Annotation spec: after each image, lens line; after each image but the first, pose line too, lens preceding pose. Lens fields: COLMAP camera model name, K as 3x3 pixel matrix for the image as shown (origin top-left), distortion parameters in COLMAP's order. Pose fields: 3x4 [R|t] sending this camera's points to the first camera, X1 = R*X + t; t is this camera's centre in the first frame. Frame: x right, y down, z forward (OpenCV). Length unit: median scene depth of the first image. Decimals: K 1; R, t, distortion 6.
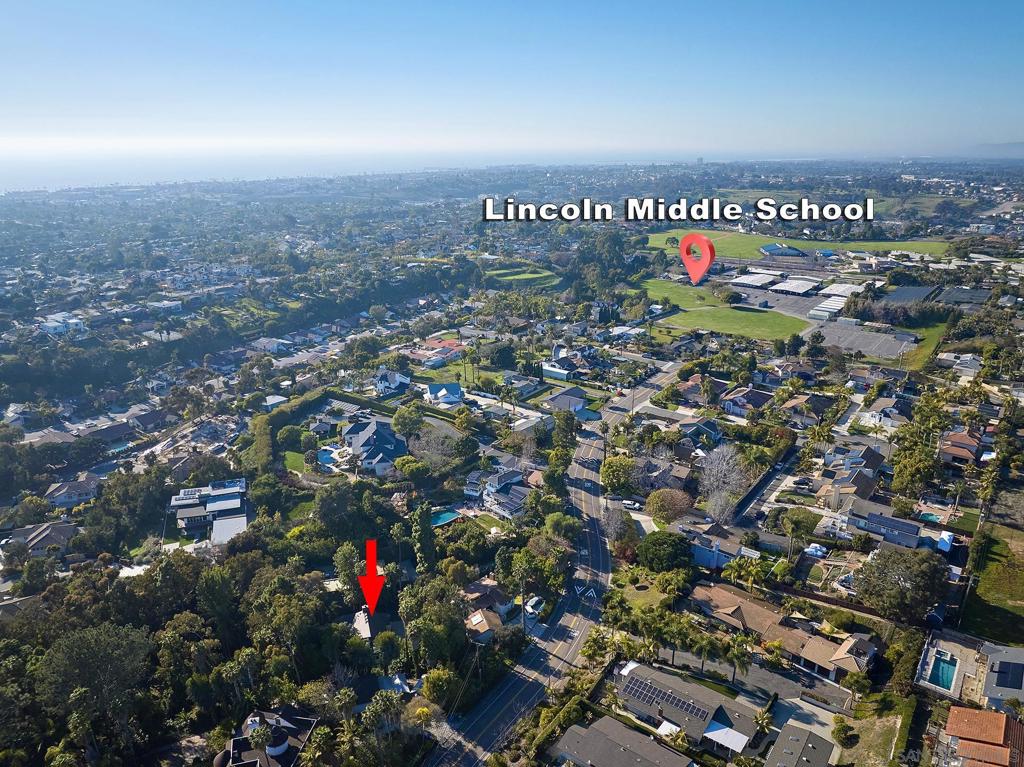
lens RADIAL K [[729.2, 0, 512.0], [0, 729.2, 383.5], [0, 0, 1]] dist [-0.041923, 0.001959]
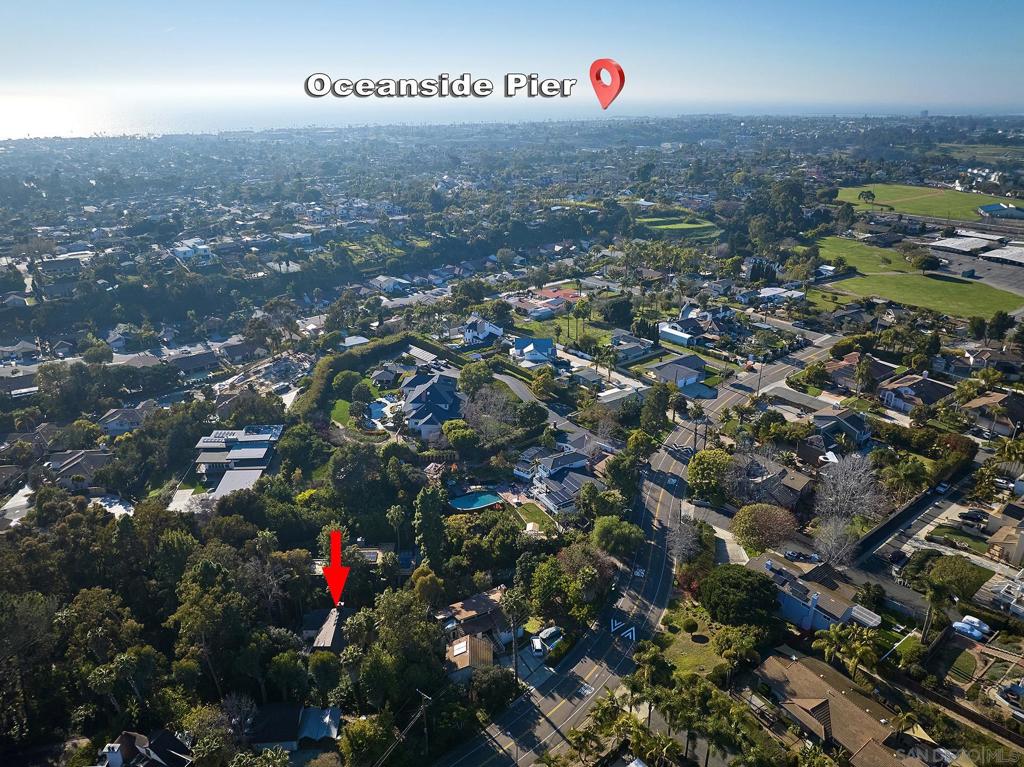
lens RADIAL K [[729.2, 0, 512.0], [0, 729.2, 383.5], [0, 0, 1]] dist [-0.041923, 0.001959]
pose [[0.967416, 0.094981, -0.234701, 0.087400], [-0.080584, 0.994272, 0.070210, -0.004617], [0.240025, -0.049009, 0.969529, 0.163435]]
